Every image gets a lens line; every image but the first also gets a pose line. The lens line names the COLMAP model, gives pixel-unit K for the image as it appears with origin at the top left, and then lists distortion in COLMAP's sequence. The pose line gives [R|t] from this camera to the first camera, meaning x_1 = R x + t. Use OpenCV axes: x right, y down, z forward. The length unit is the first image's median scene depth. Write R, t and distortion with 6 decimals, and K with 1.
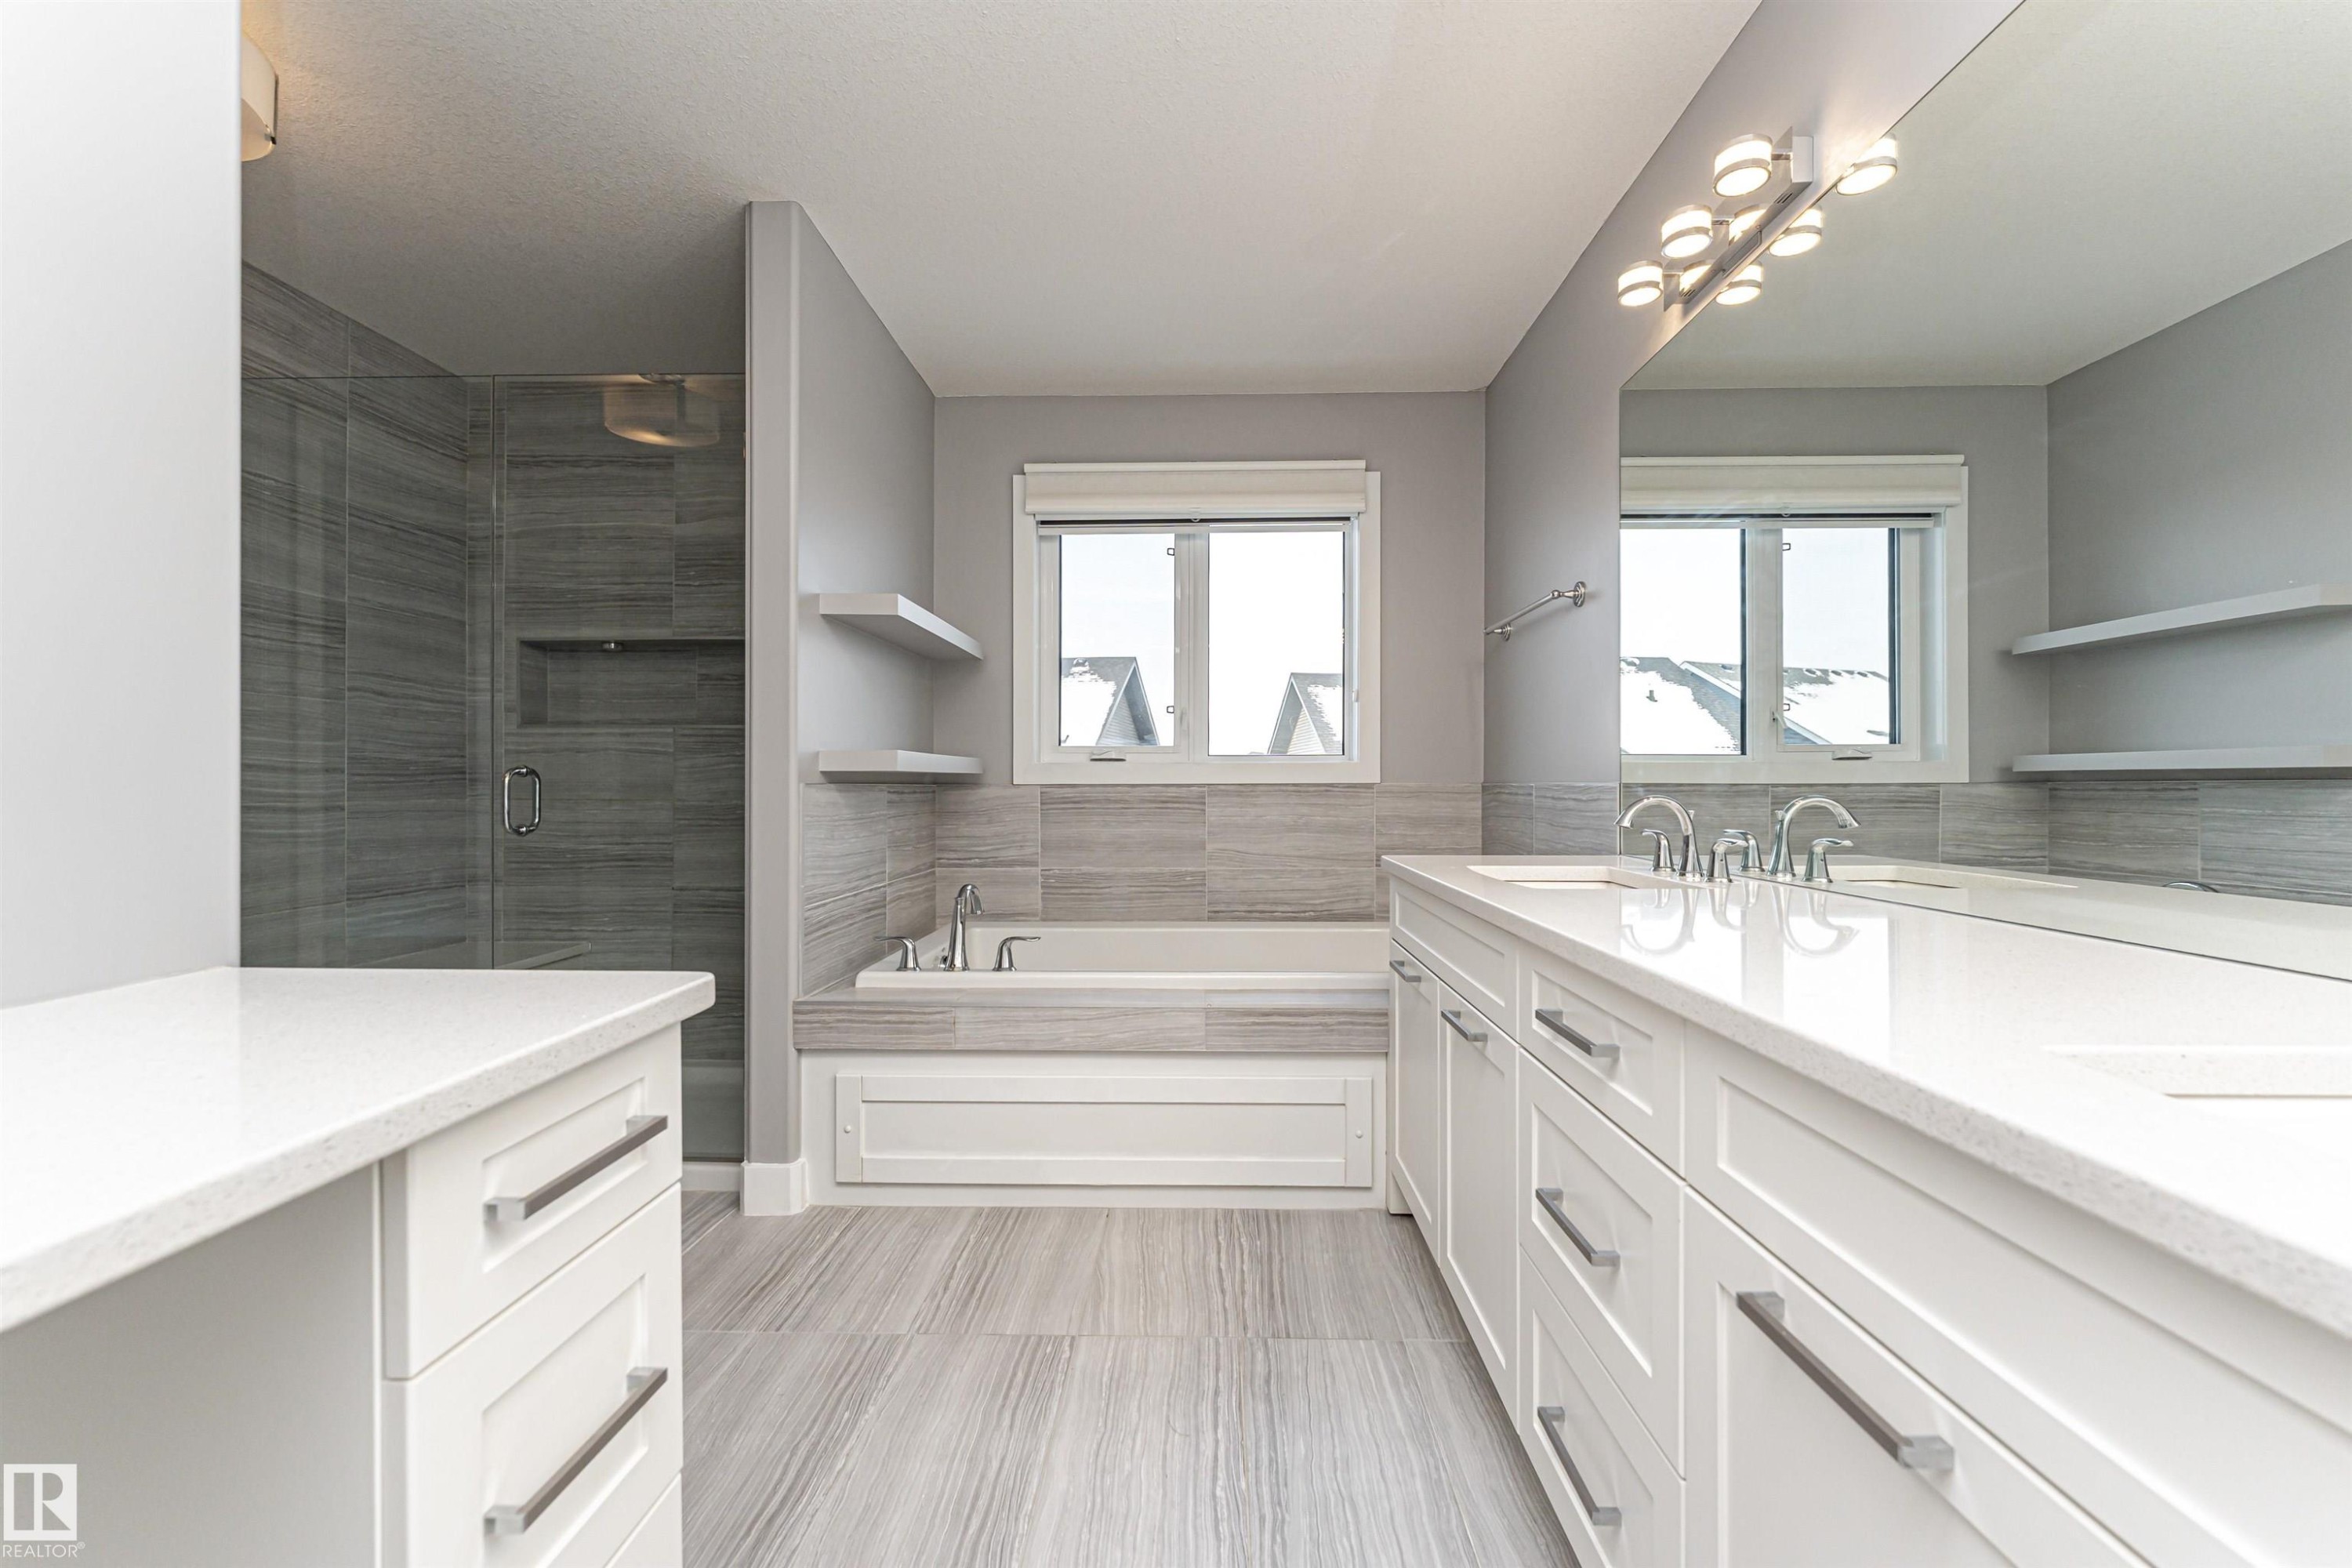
lens RADIAL K [[969.7, 0, 1190.8], [0, 969.7, 784.5], [0, 0, 1]] dist [-0.000355, -0.000180]
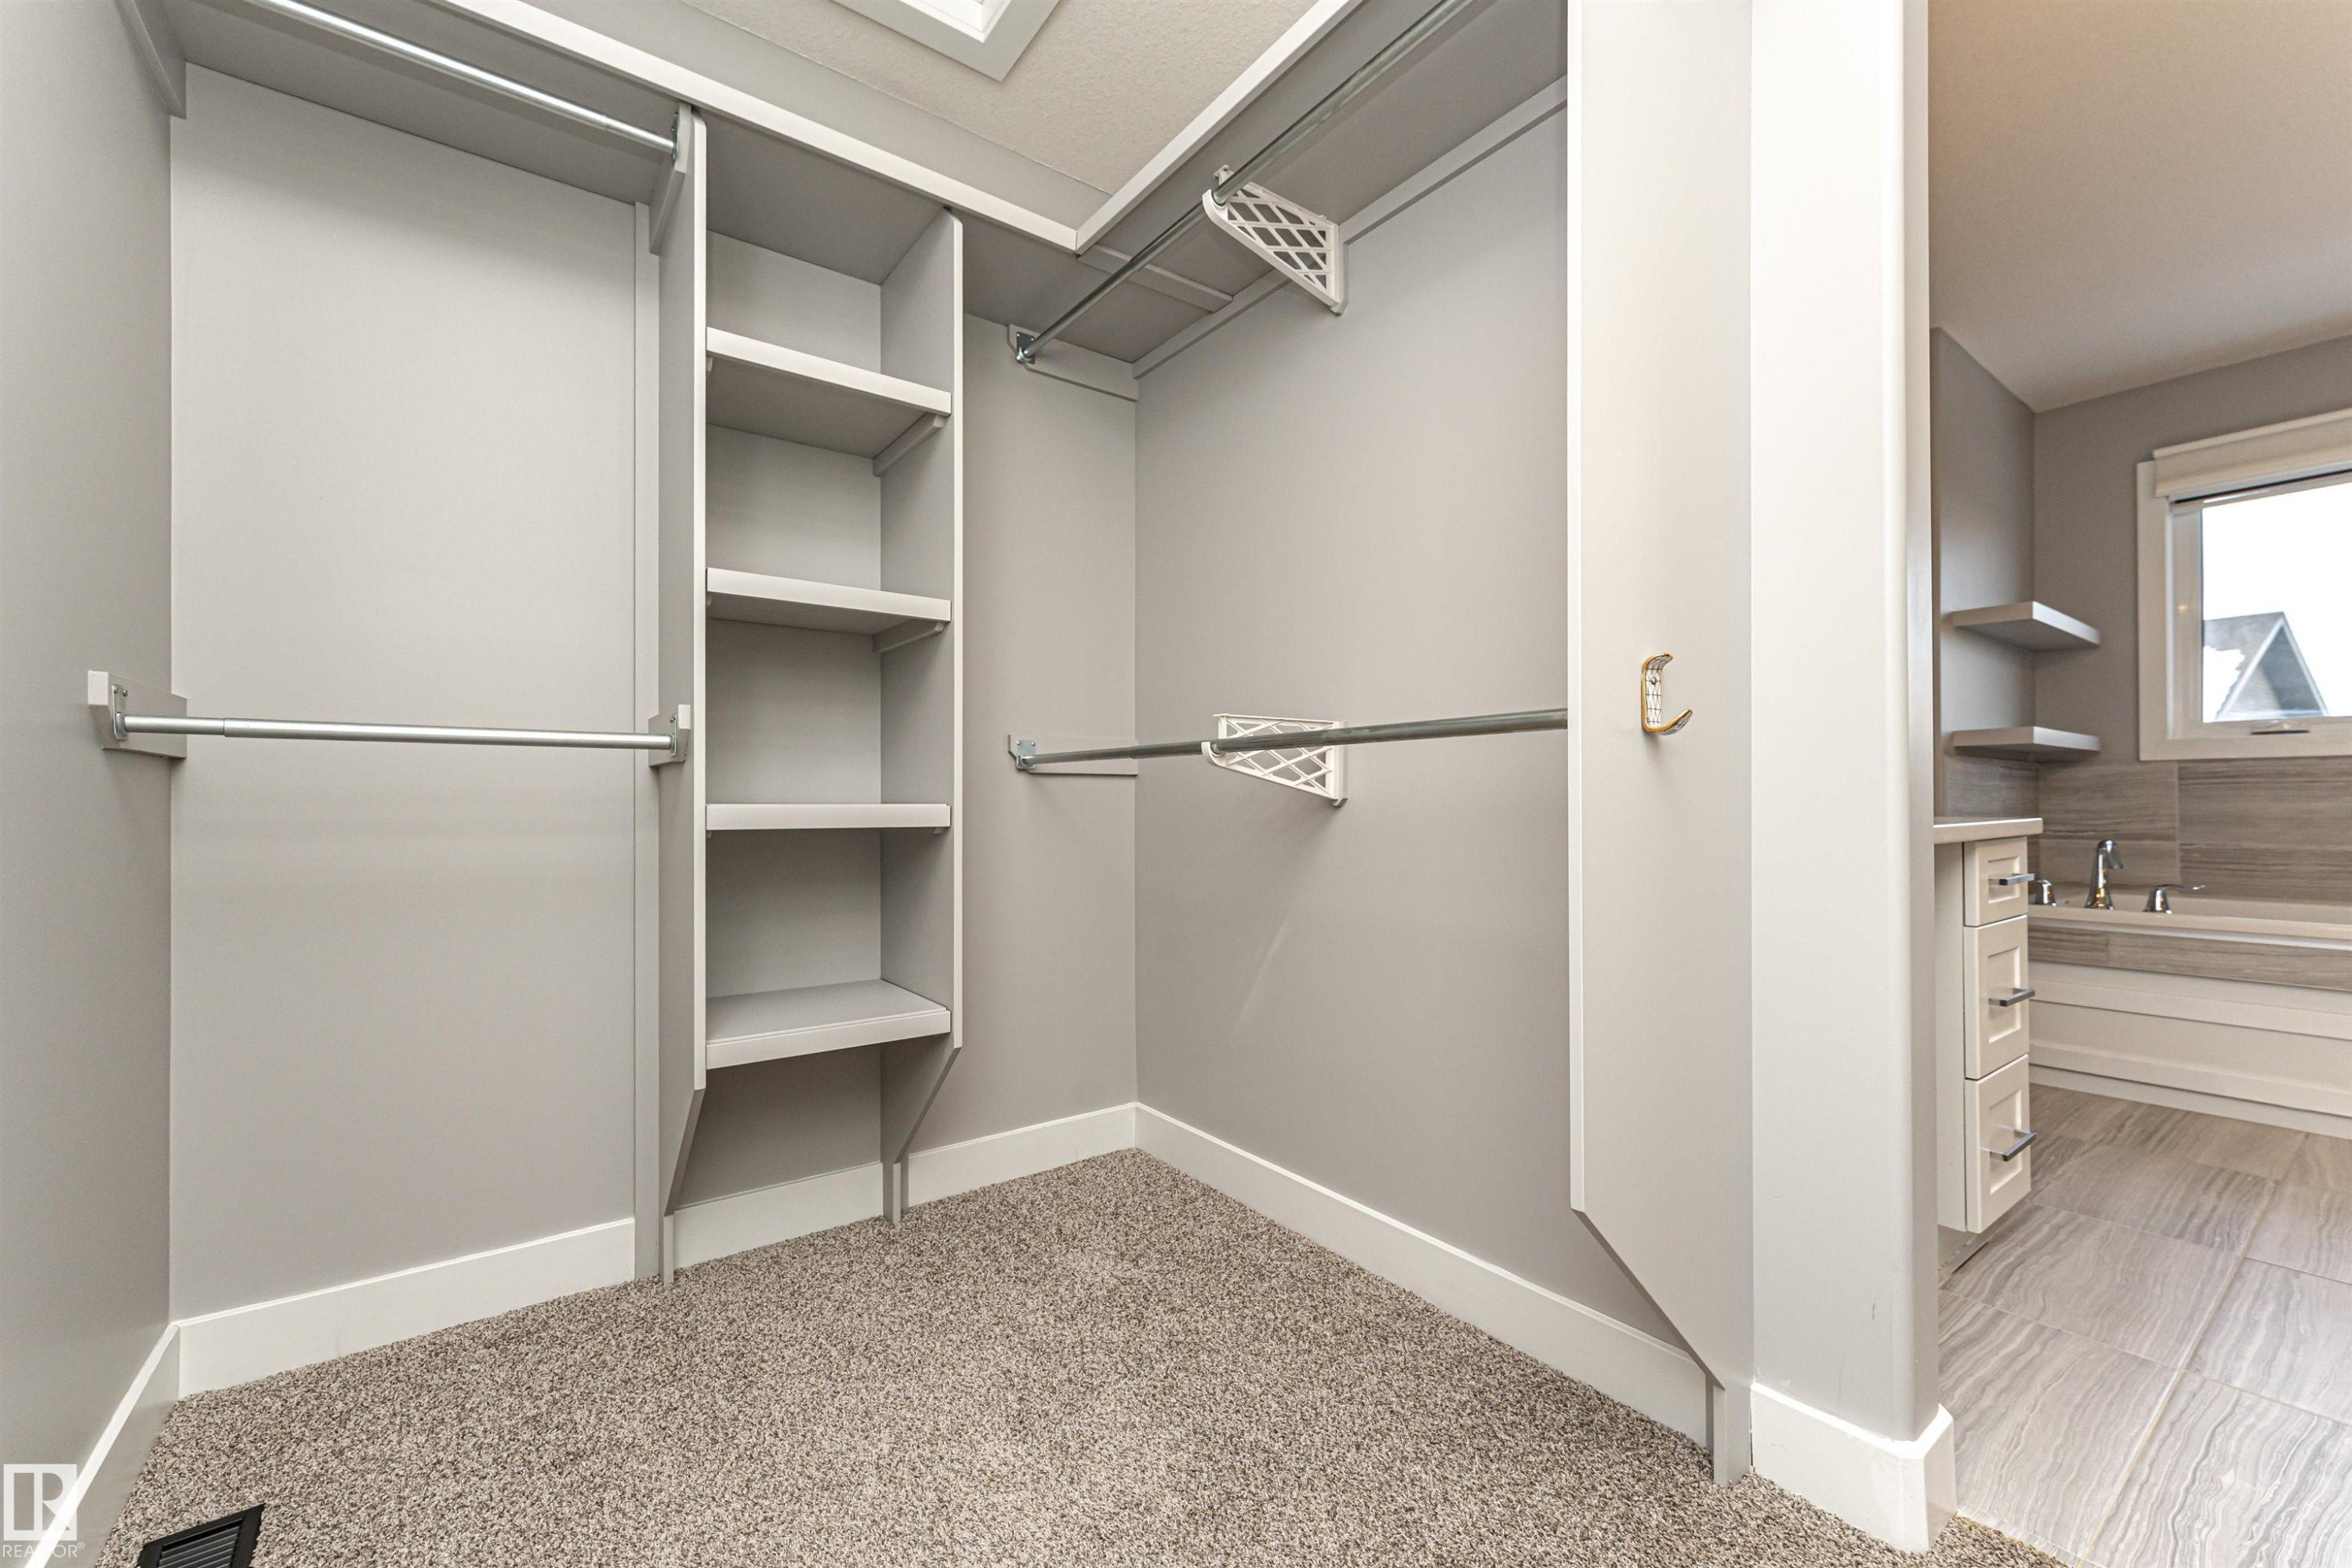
lens RADIAL K [[943.0, 0, 1176.0], [0, 943.0, 784.0], [0, 0, 1]] dist [0.000523, 0.000204]
pose [[0.605704, -0.007274, -0.795657, -0.004752], [-0.004286, 0.999914, -0.012404, 0.042301], [0.795678, 0.010923, 0.605621, -0.436612]]
